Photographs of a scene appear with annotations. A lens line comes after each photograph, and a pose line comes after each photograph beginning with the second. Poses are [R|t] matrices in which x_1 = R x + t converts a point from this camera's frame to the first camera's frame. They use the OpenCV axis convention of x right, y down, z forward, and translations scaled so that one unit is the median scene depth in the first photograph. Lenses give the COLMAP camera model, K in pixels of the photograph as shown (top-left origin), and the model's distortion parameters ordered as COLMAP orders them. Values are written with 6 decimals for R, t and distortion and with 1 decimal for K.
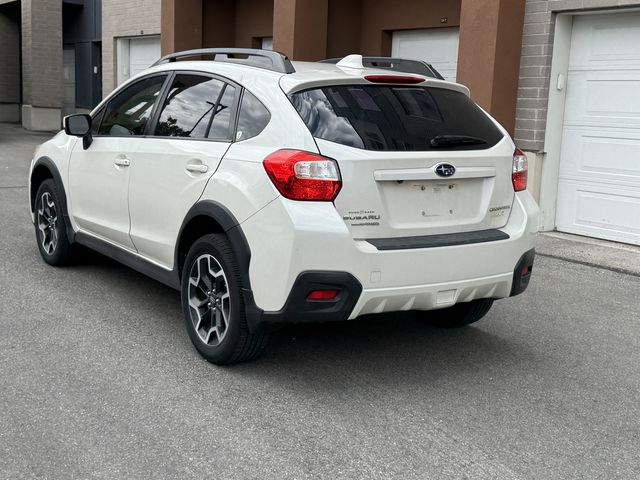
lens RADIAL K [[879.3, 0, 318.0], [0, 879.3, 223.2], [0, 0, 1]] dist [0.198300, -0.038783]
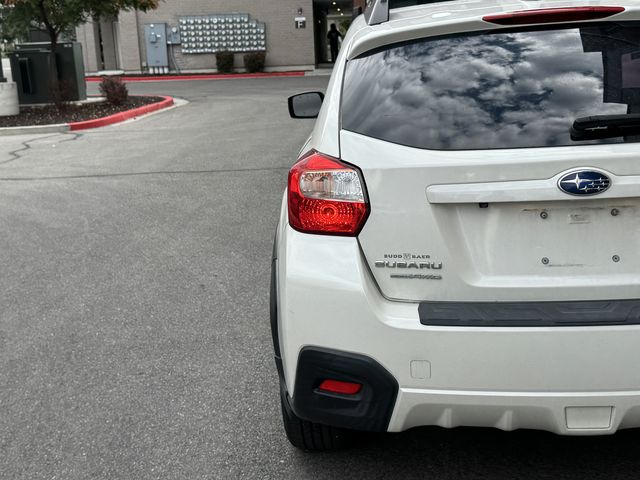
lens RADIAL K [[879.3, 0, 318.0], [0, 879.3, 223.2], [0, 0, 1]] dist [0.198300, -0.038783]
pose [[0.793448, 0.046055, -0.606893, 0.340569], [-0.010974, 0.998053, 0.061391, -0.066493], [0.608539, -0.042050, 0.792409, 0.468161]]
